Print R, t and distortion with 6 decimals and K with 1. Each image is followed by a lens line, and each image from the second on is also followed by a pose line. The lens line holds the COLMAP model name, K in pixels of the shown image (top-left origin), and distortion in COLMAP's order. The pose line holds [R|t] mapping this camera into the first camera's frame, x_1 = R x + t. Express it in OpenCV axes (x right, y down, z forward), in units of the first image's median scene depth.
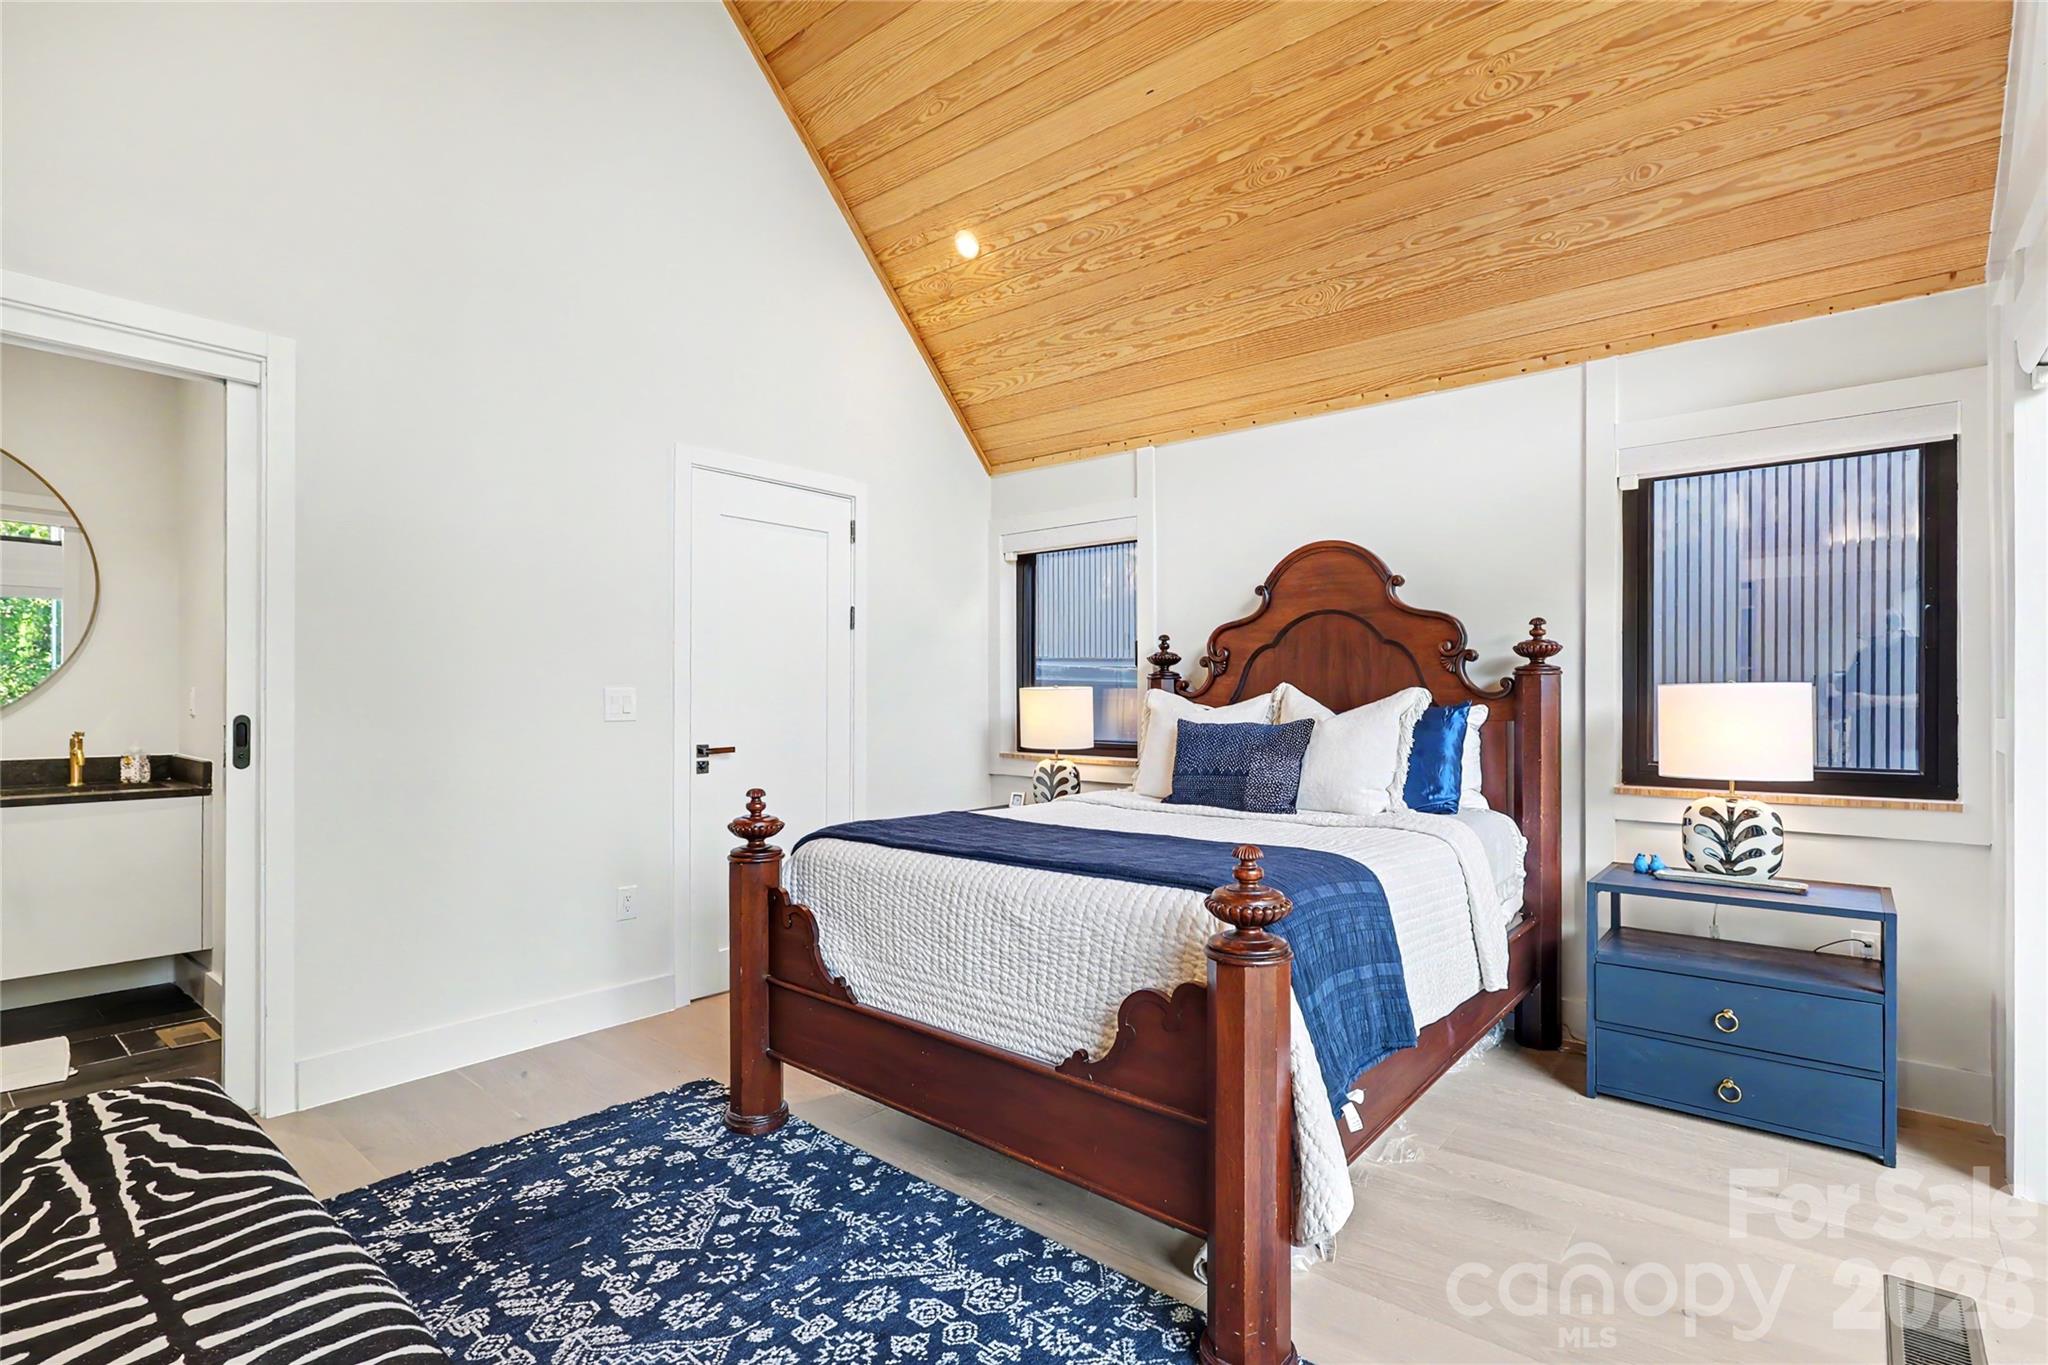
lens RADIAL K [[986.2, 0, 1018.6], [0, 986.2, 692.5], [0, 0, 1]] dist [0.002837, 0.000768]
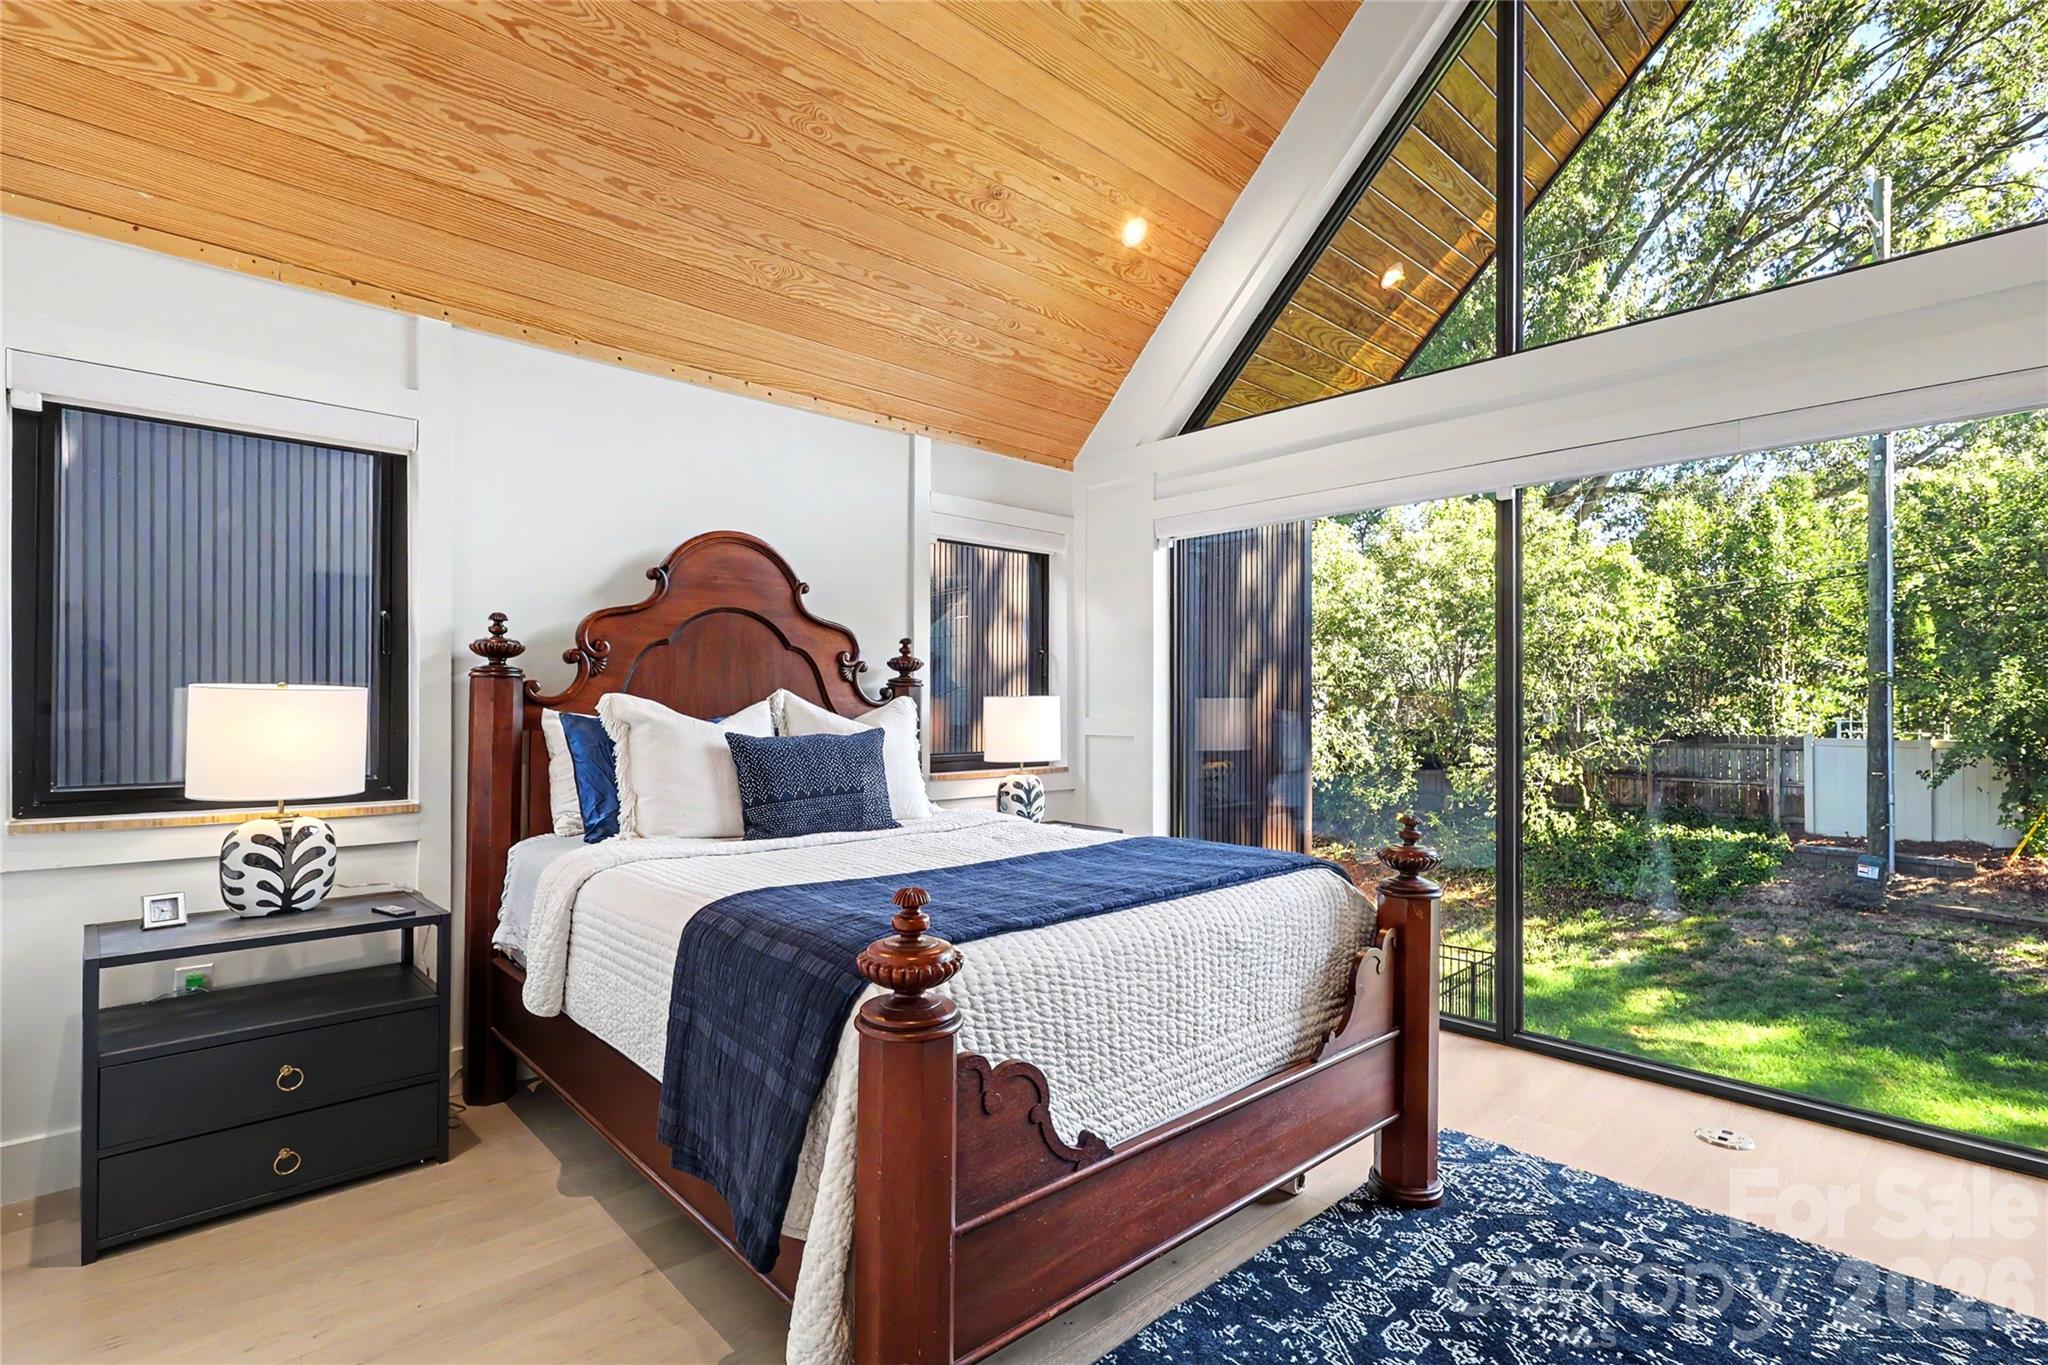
lens RADIAL K [[986.2, 0, 1022.3], [0, 986.2, 691.0], [0, 0, 1]] dist [0.002837, 0.000768]
pose [[0.108766, 0.019833, 0.993869, -0.600833], [-0.001848, 0.999803, -0.019749, 0.010346], [-0.994066, 0.000311, 0.108782, 0.693848]]
